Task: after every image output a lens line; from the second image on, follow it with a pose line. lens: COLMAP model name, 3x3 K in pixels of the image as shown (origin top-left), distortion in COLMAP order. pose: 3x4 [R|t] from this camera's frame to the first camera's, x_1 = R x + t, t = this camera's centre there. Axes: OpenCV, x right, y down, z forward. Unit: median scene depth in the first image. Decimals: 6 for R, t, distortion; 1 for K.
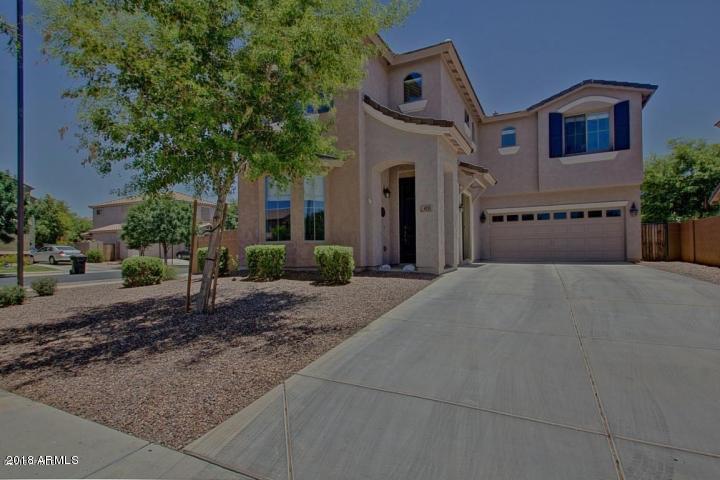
lens RADIAL K [[356.4, 0, 360.0], [0, 356.4, 240.0], [0, 0, 1]] dist [-0.000726, -0.000119]
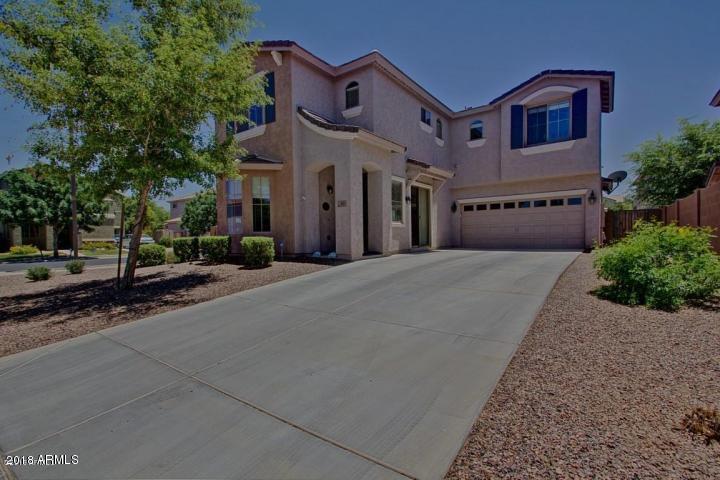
lens RADIAL K [[327.1, 0, 360.0], [0, 327.1, 240.0], [0, 0, 1]] dist [0.005896, 0.000498]
pose [[0.987565, -0.002676, -0.157187, 0.256374], [0.009307, 0.999097, 0.041466, -0.008890], [0.156934, -0.042413, 0.986698, -0.030556]]
